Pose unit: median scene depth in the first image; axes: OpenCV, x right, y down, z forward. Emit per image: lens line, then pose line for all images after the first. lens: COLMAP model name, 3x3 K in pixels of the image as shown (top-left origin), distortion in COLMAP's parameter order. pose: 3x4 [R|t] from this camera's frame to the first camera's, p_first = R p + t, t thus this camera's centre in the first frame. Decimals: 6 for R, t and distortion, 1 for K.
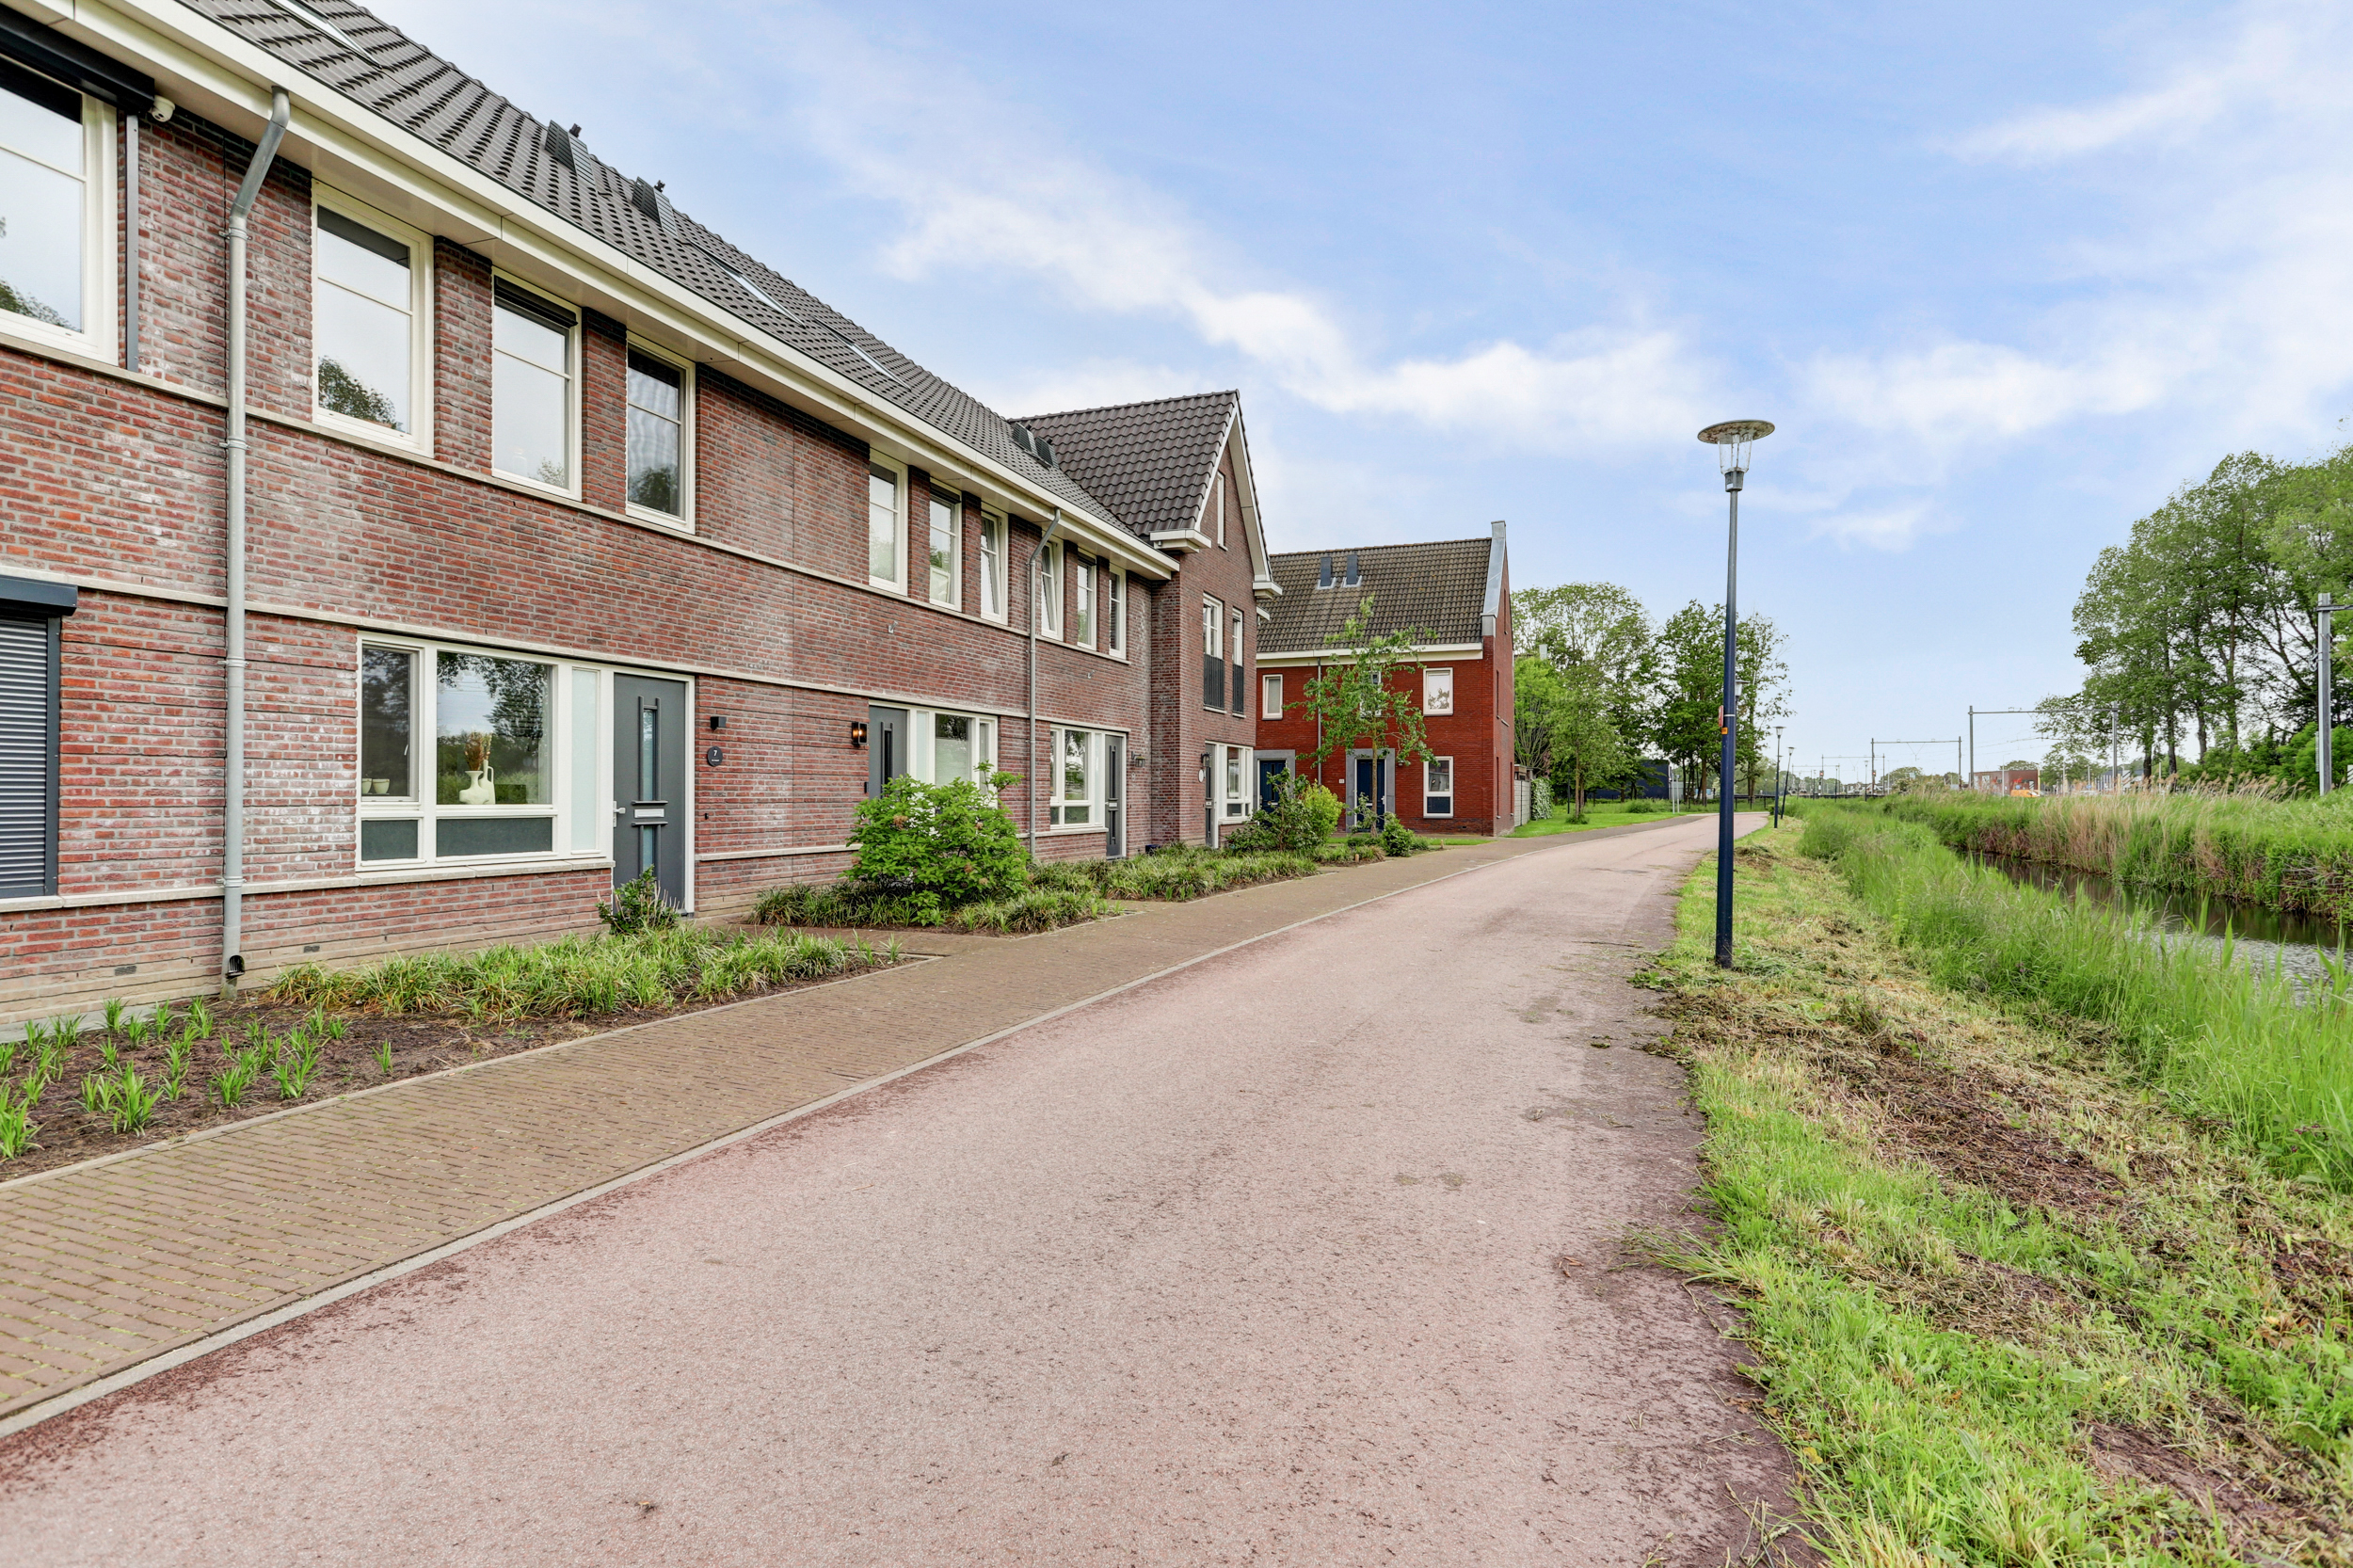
lens RADIAL K [[1135.1, 0, 1165.8], [0, 1135.1, 800.1], [0, 0, 1]] dist [0.002779, 0.013089]
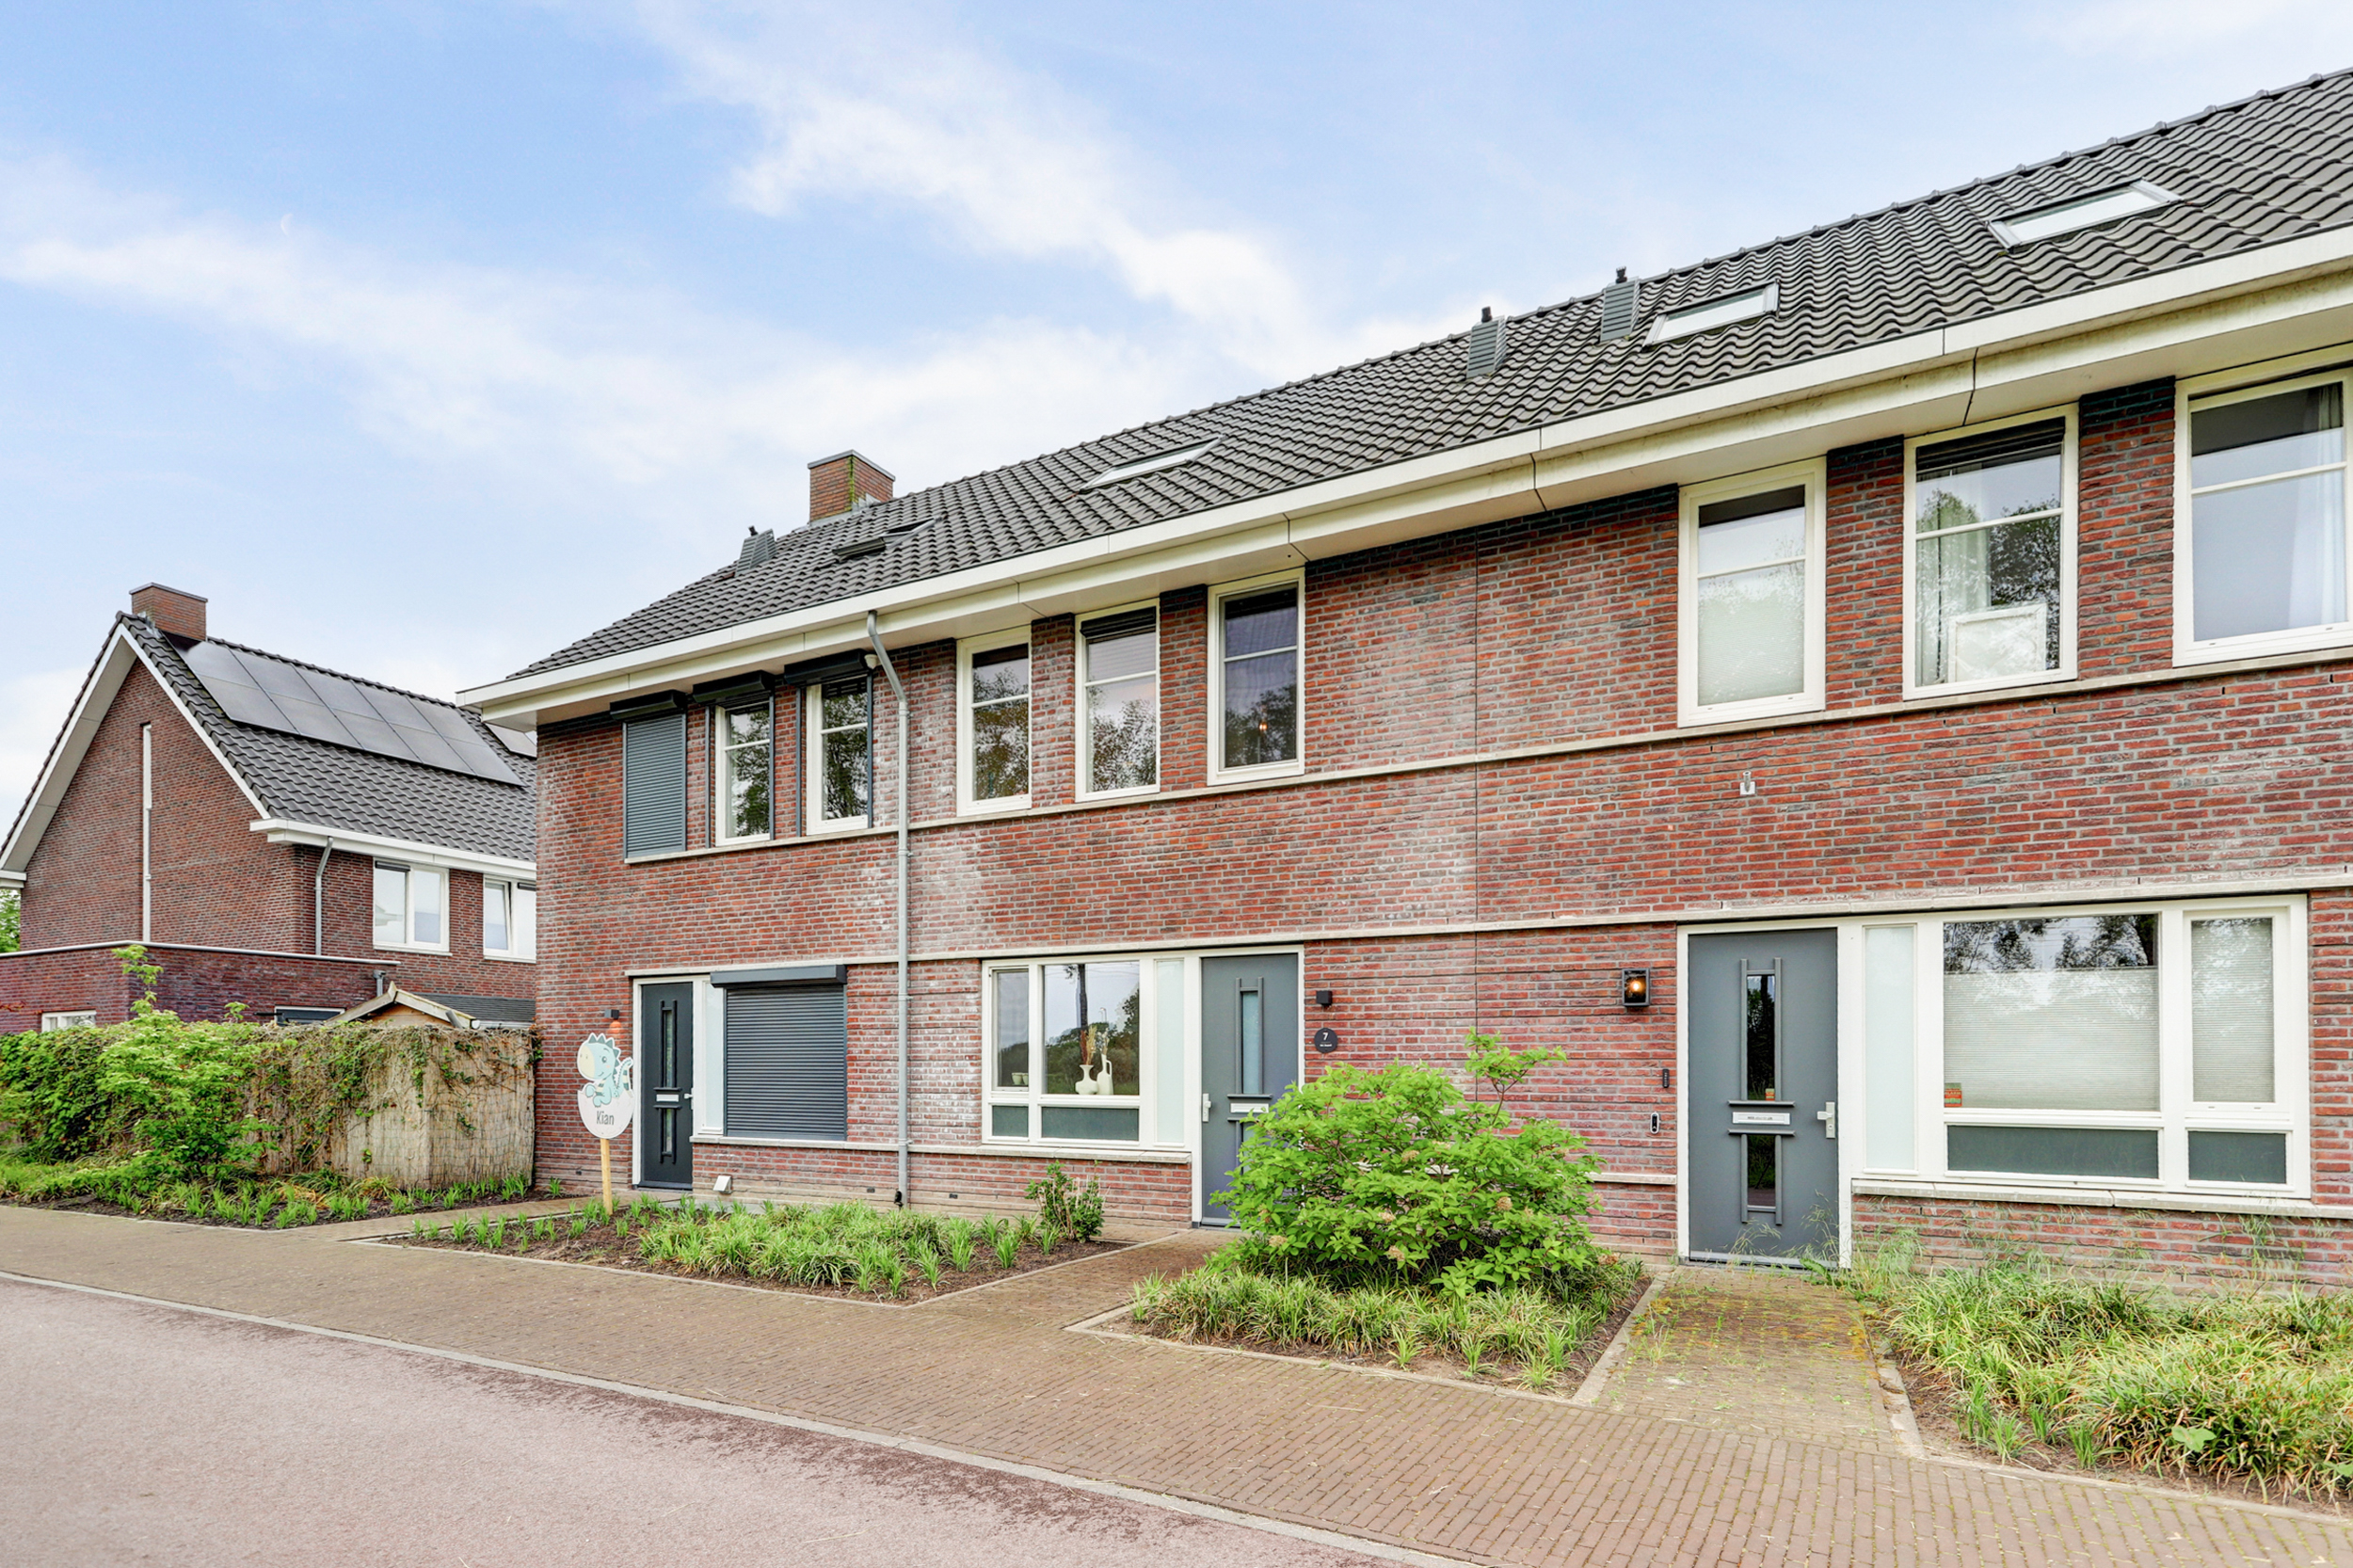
lens RADIAL K [[1158.6, 0, 1182.7], [0, 1158.6, 1090.7], [0, 0, 1]] dist [0.004689, 0.000318]
pose [[-0.112124, 0.006098, -0.993675, 0.608021], [-0.010333, 0.999920, 0.007303, -0.011085], [0.993640, 0.011087, -0.112052, 1.405724]]
